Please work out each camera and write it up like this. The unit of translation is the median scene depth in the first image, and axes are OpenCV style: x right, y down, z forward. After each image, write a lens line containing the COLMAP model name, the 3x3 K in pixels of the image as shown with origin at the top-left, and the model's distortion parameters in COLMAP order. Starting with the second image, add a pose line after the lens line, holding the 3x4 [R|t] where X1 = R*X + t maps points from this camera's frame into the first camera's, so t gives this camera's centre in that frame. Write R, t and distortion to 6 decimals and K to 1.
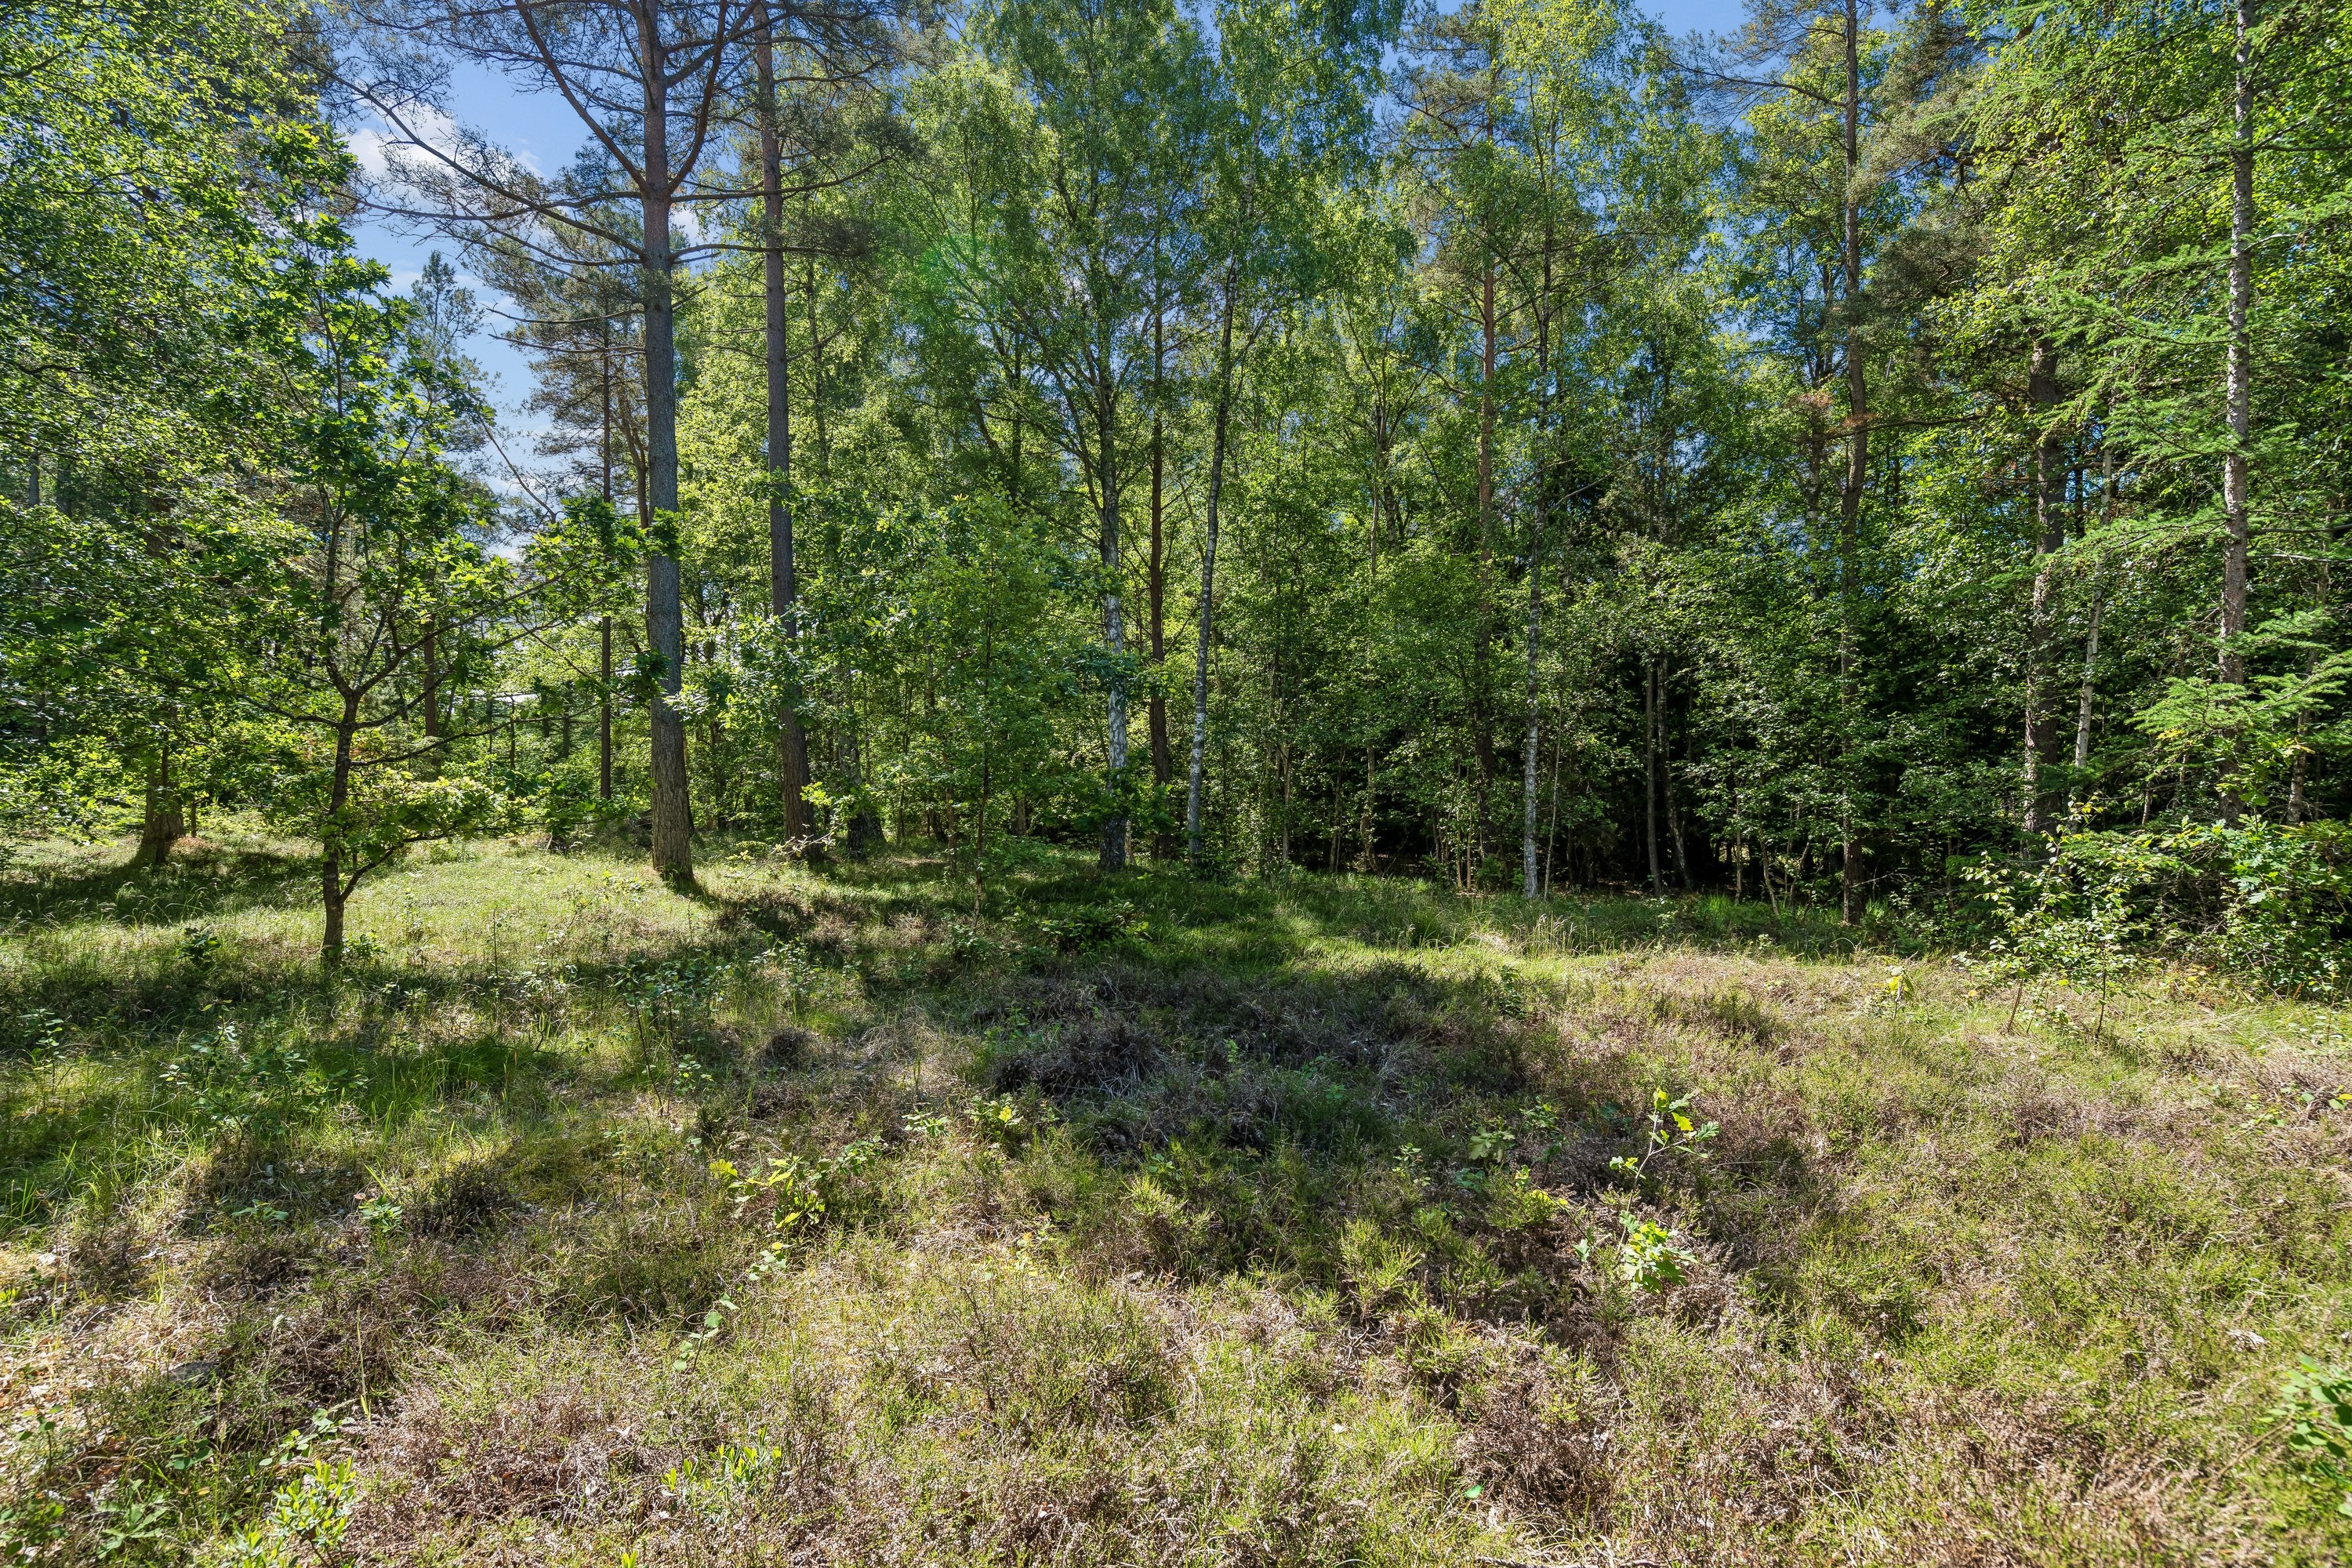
lens RADIAL K [[1156.7, 0, 1176.0], [0, 1156.7, 784.0], [0, 0, 1]] dist [0.004017, 0.000495]
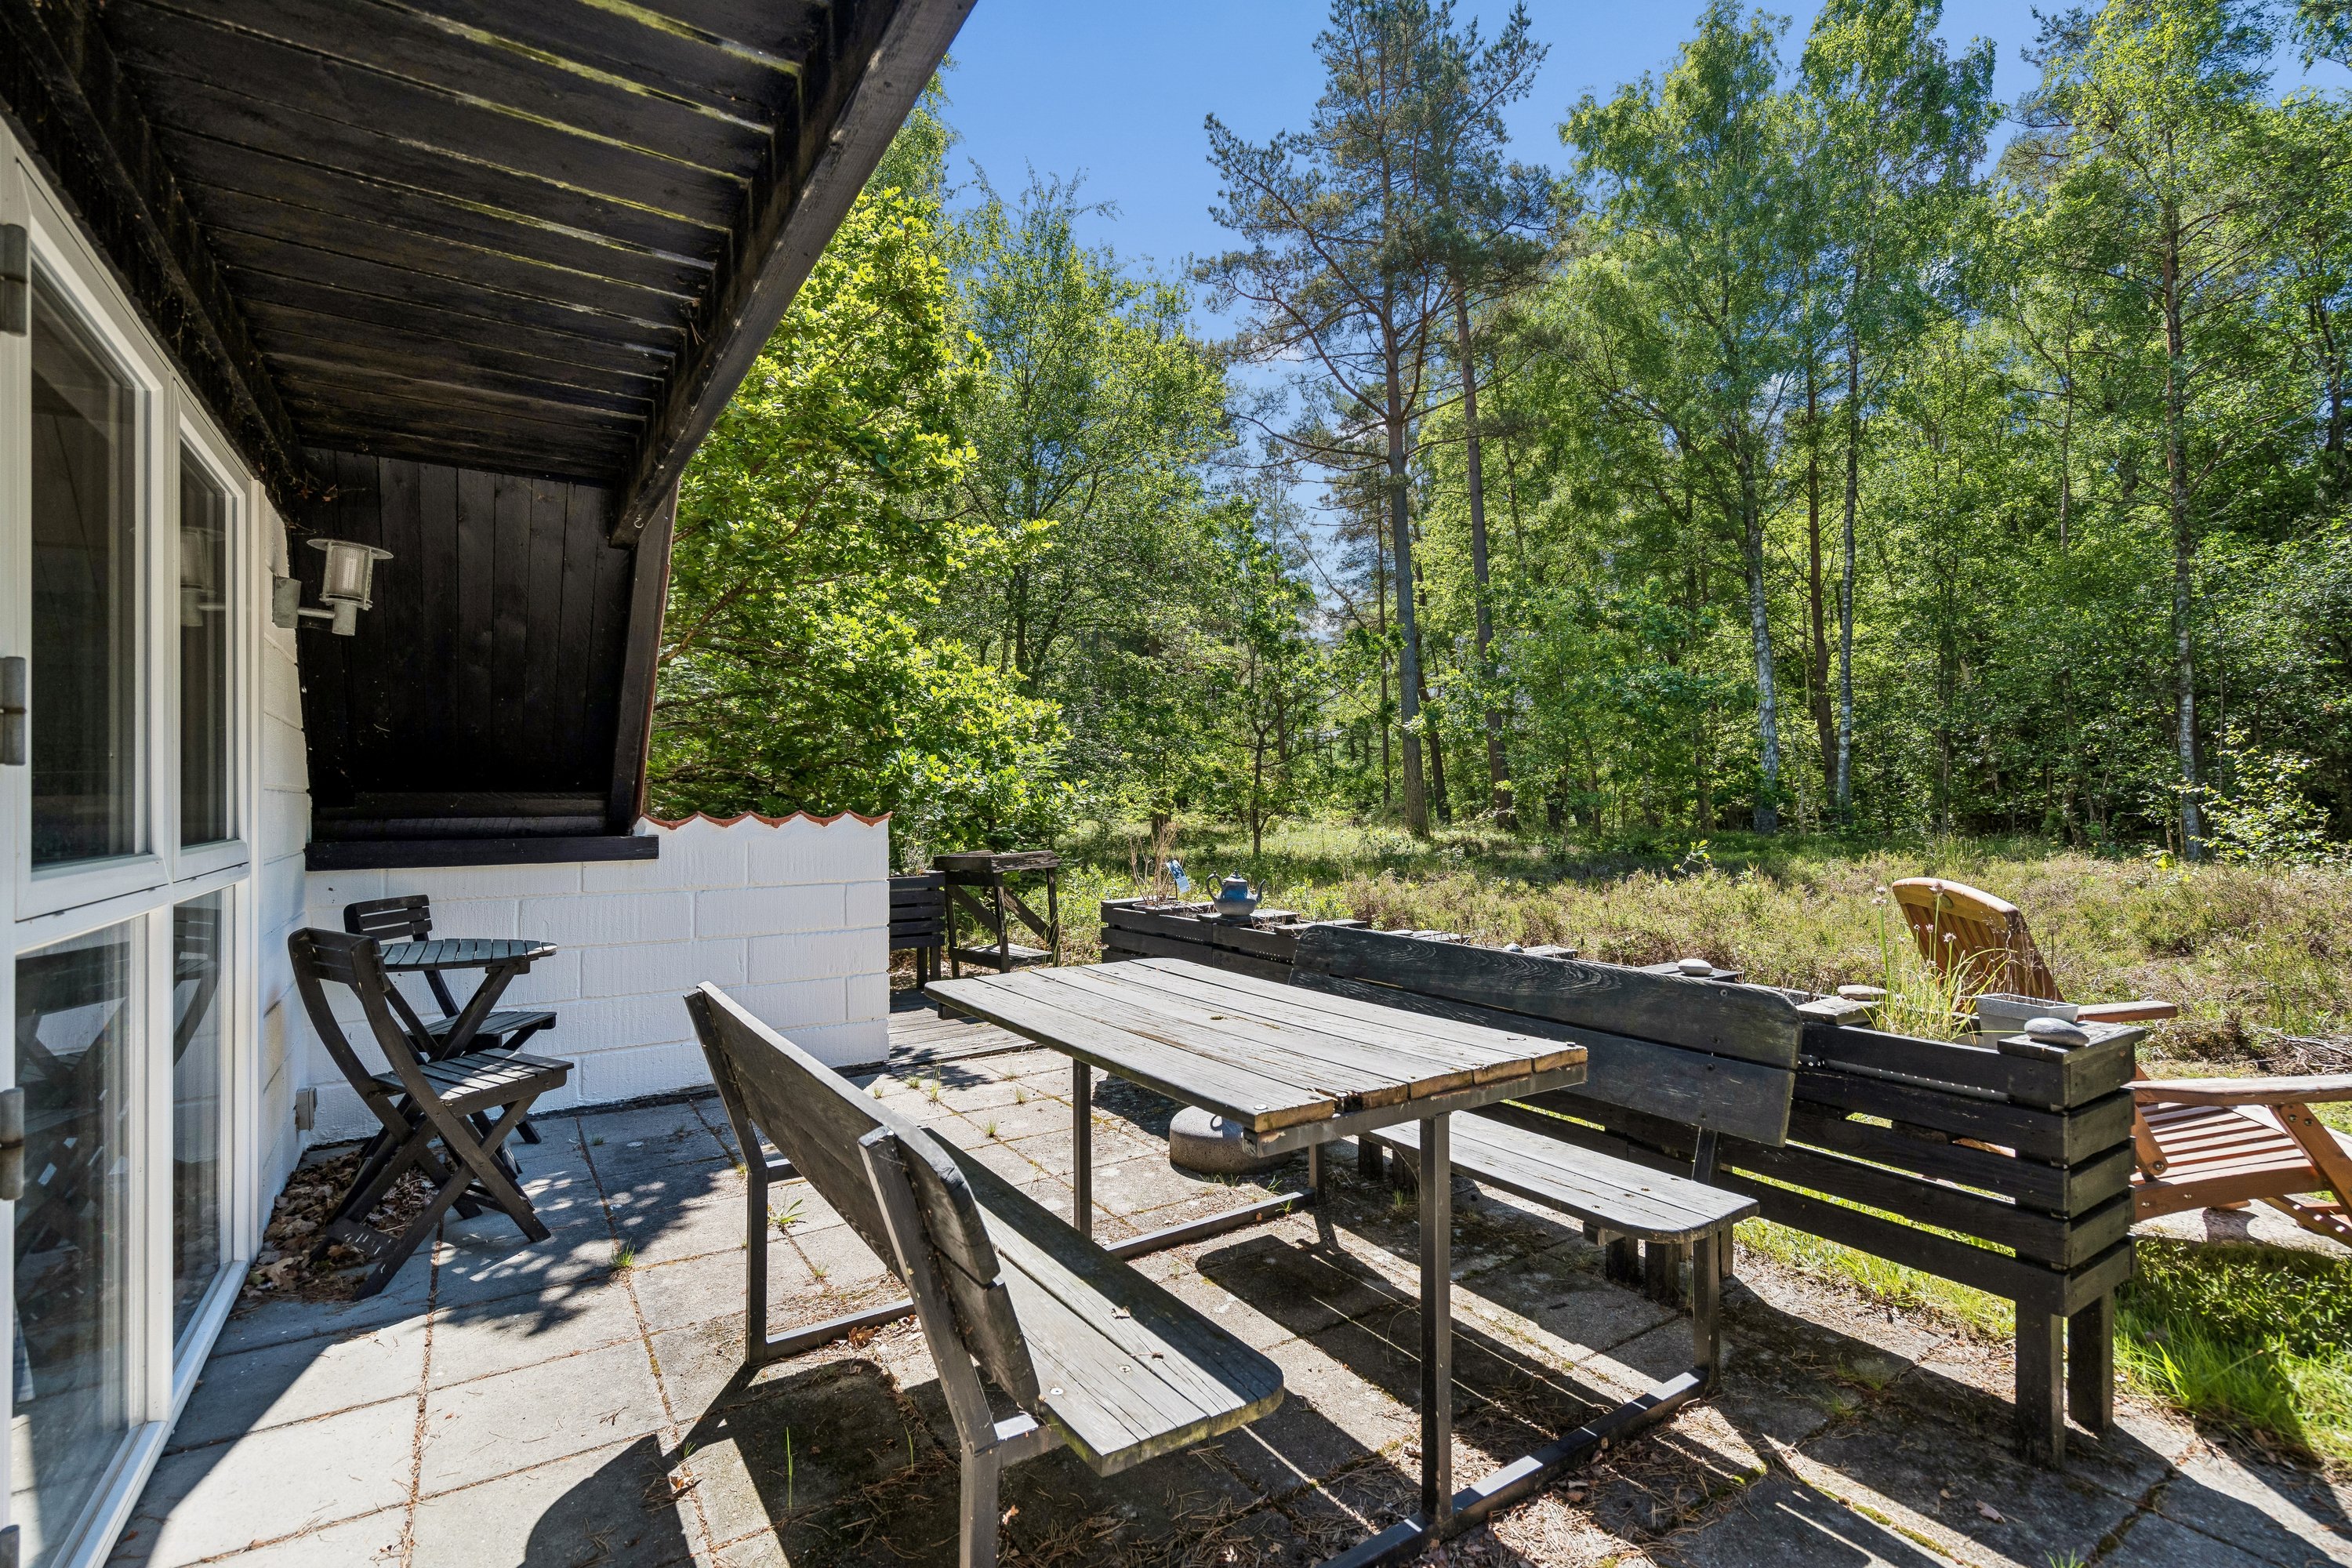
lens RADIAL K [[1071.3, 0, 1176.0], [0, 1071.3, 784.0], [0, 0, 1]] dist [0.000481, -0.000018]
pose [[0.785947, -0.037014, -0.617185, 0.188694], [0.028085, 0.999313, -0.024167, 0.030119], [0.617656, 0.001660, 0.786447, -0.320783]]
